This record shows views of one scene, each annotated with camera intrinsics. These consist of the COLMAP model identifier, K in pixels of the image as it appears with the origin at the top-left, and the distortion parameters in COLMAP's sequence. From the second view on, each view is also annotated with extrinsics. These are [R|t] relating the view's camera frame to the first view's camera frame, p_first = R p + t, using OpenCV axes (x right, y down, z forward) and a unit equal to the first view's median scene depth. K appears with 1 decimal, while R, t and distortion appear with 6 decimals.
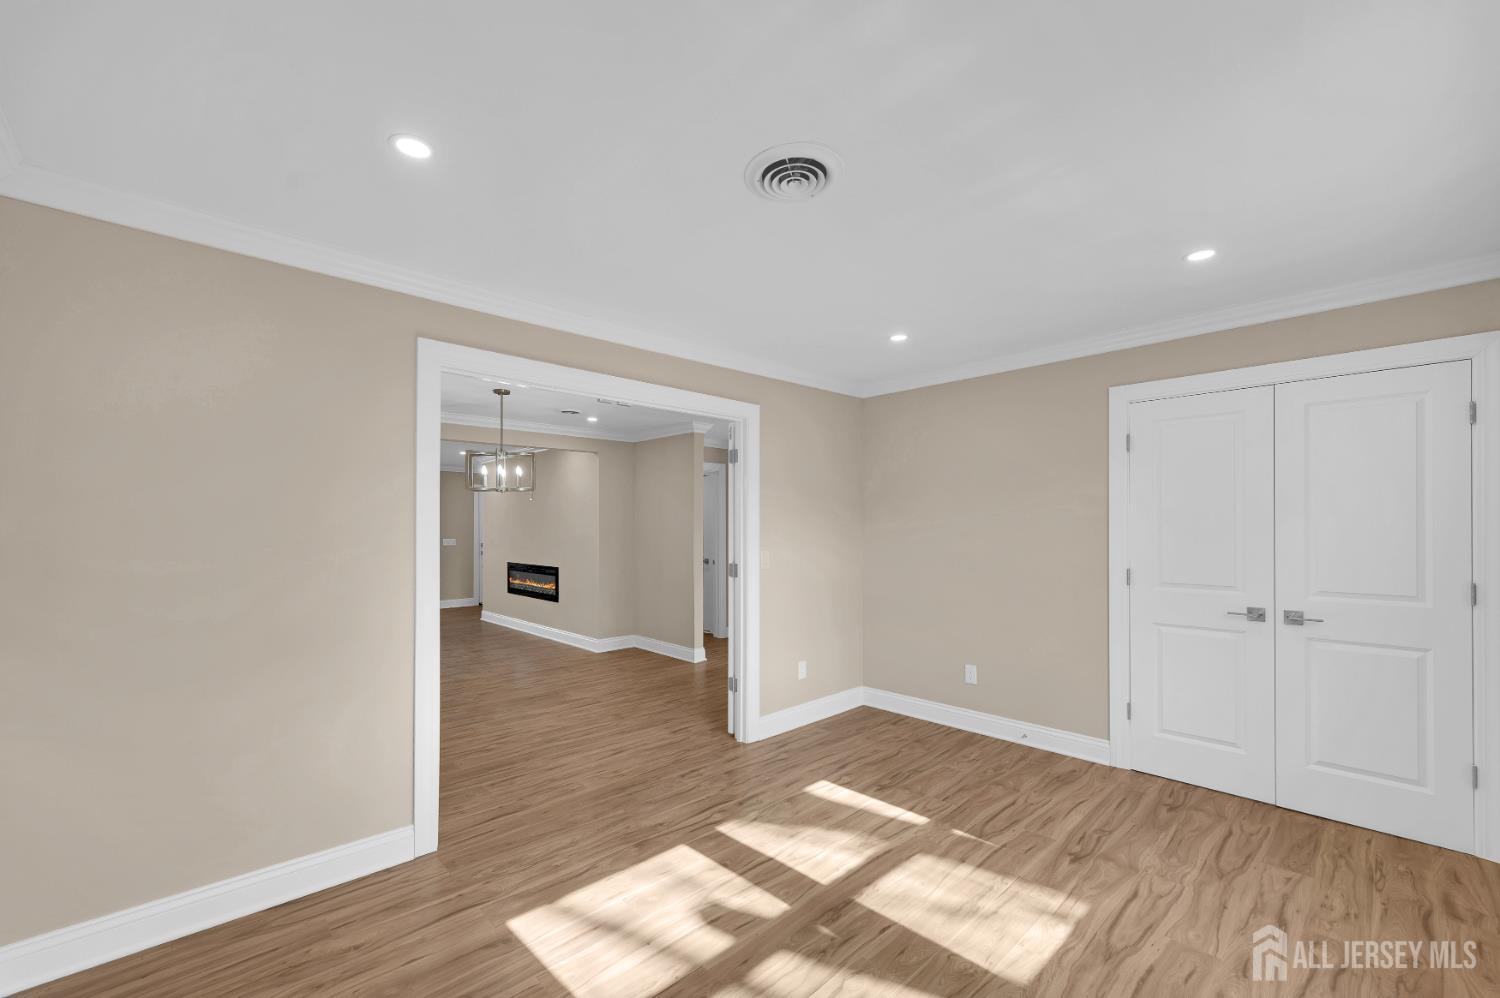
lens RADIAL K [[608.3, 0, 746.0], [0, 608.3, 494.4], [0, 0, 1]] dist [0.010575, -0.000251]
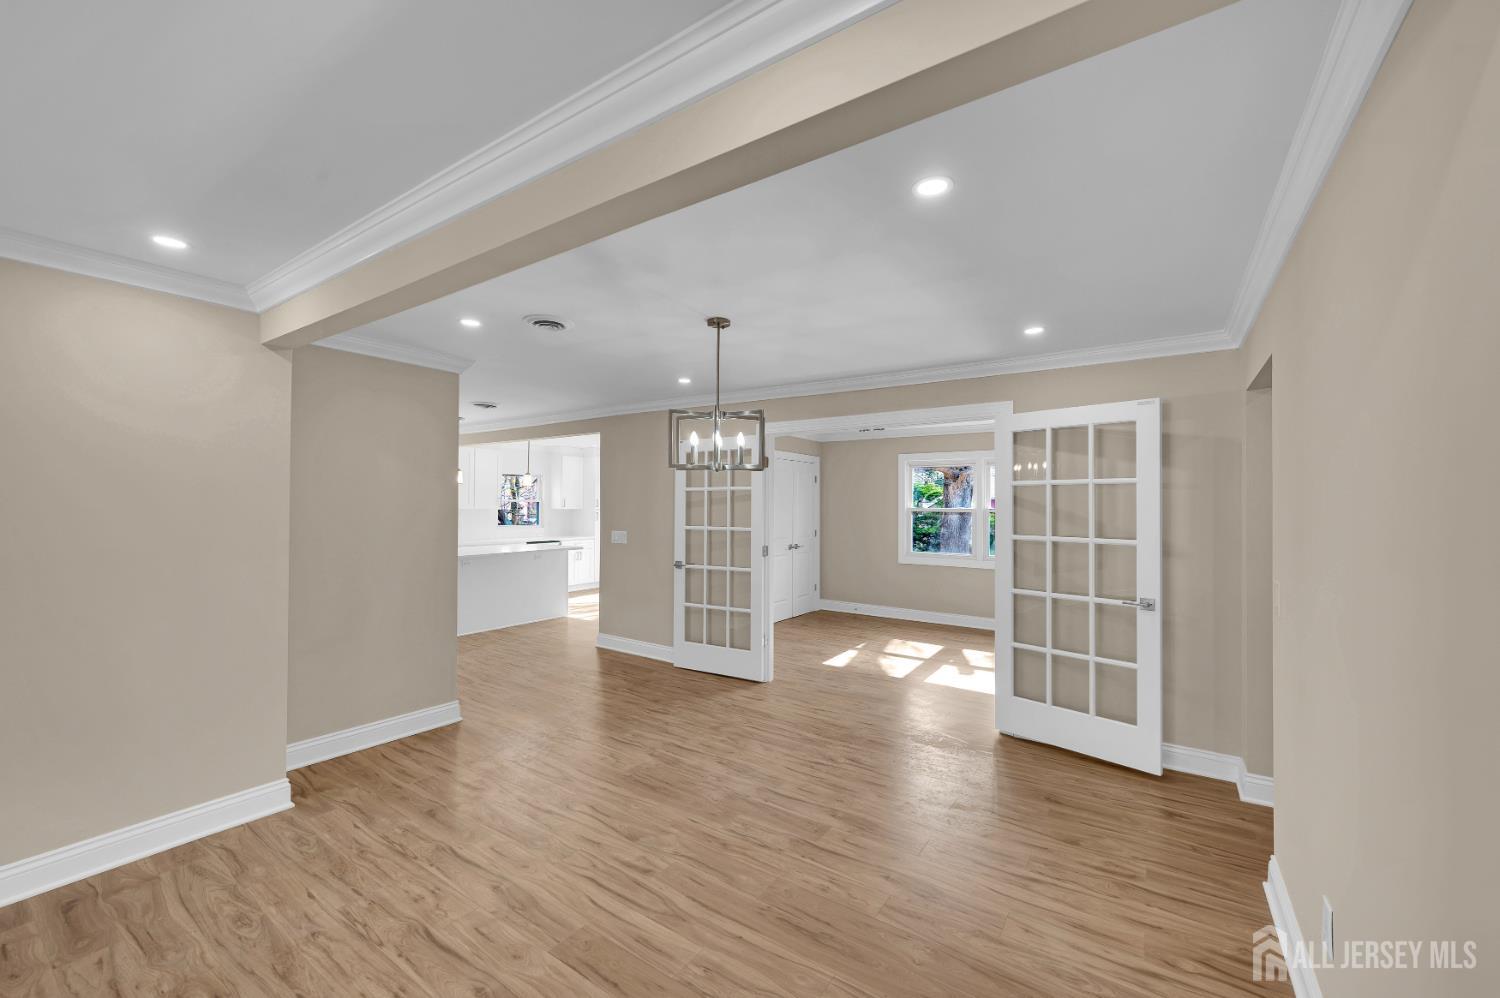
lens RADIAL K [[608.3, 0, 746.0], [0, 608.3, 494.4], [0, 0, 1]] dist [0.010575, -0.000251]
pose [[-0.207488, 0.010173, 0.978185, -0.805165], [-0.066506, 0.997486, -0.024481, 0.025781], [-0.975974, -0.070135, -0.206290, 0.847384]]
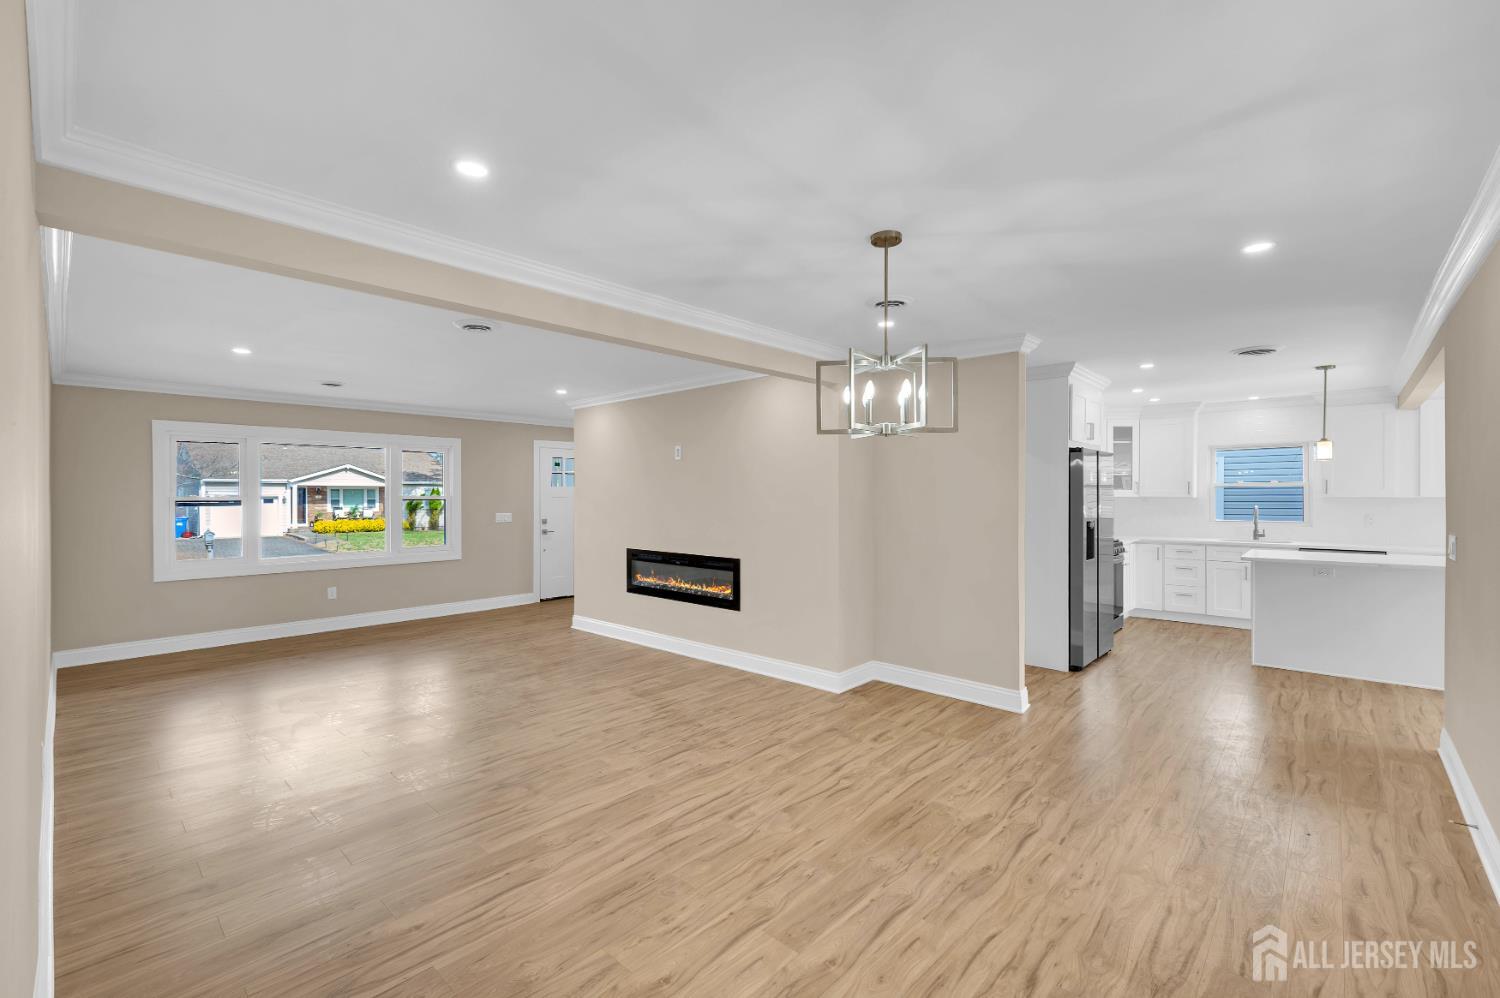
lens RADIAL K [[637.8, 0, 750.0], [0, 637.8, 499.0], [0, 0, 1]] dist [-0.002101, -0.000051]
pose [[0.997064, -0.006216, 0.076320, -0.416908], [0.000969, 0.997644, 0.068594, 0.006395], [-0.076567, -0.068319, 0.994721, 0.367821]]
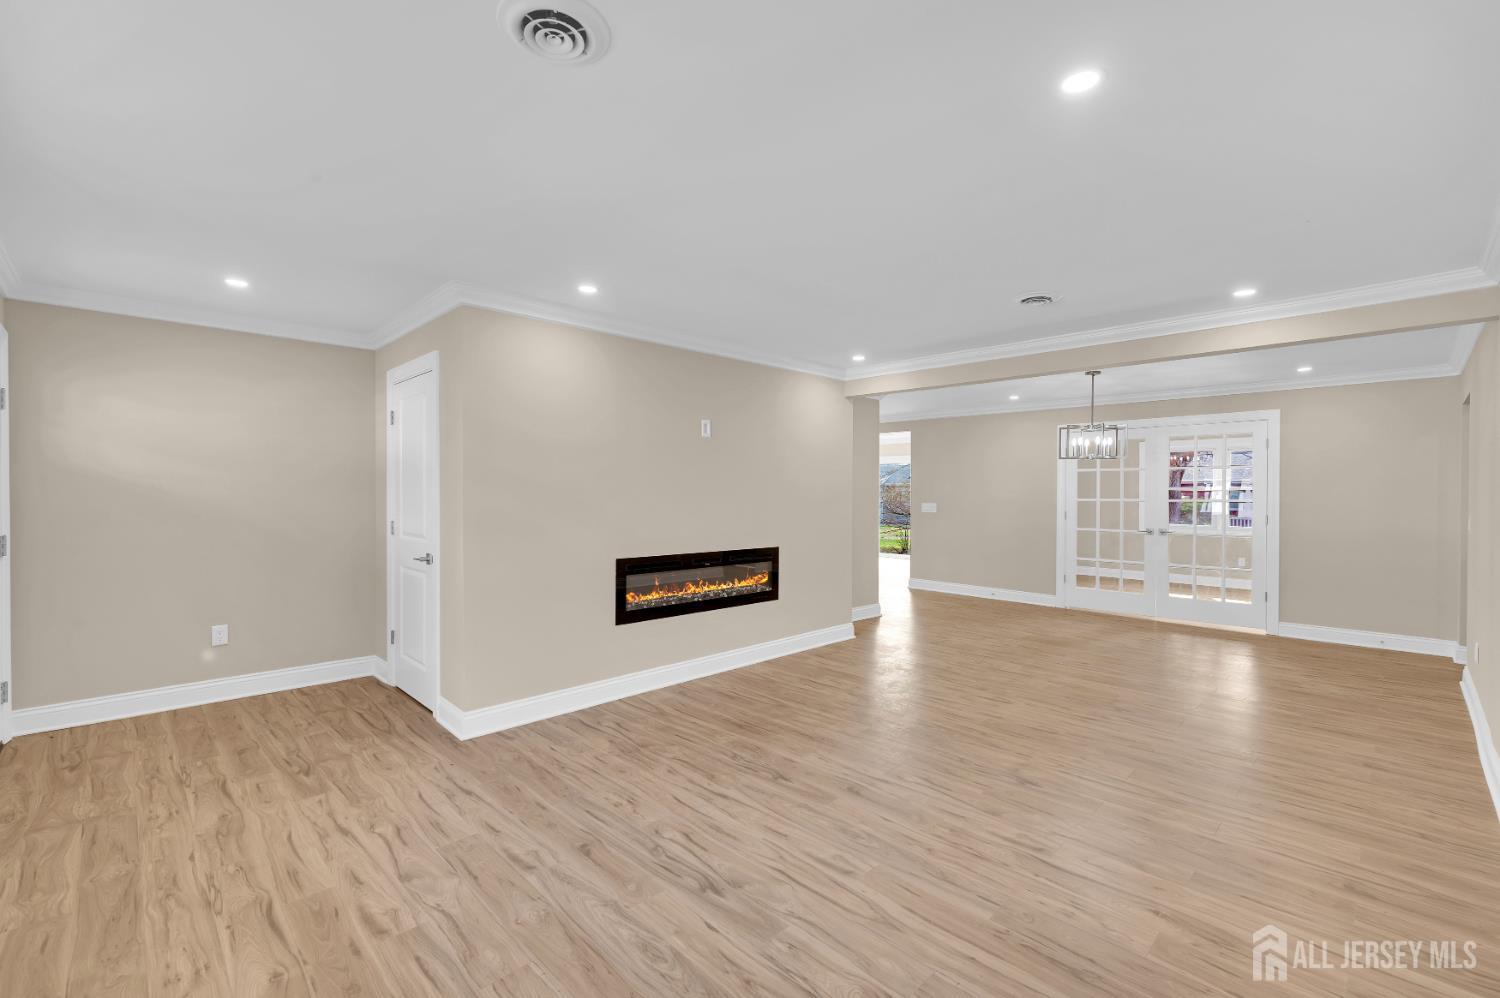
lens RADIAL K [[629.6, 0, 750.0], [0, 629.6, 499.0], [0, 0, 1]] dist [0.001210, 0.000325]
pose [[-0.017469, -0.009541, 0.999802, -1.199922], [-0.067199, 0.997705, 0.008347, 0.077795], [-0.997587, -0.067039, -0.018070, 1.269201]]
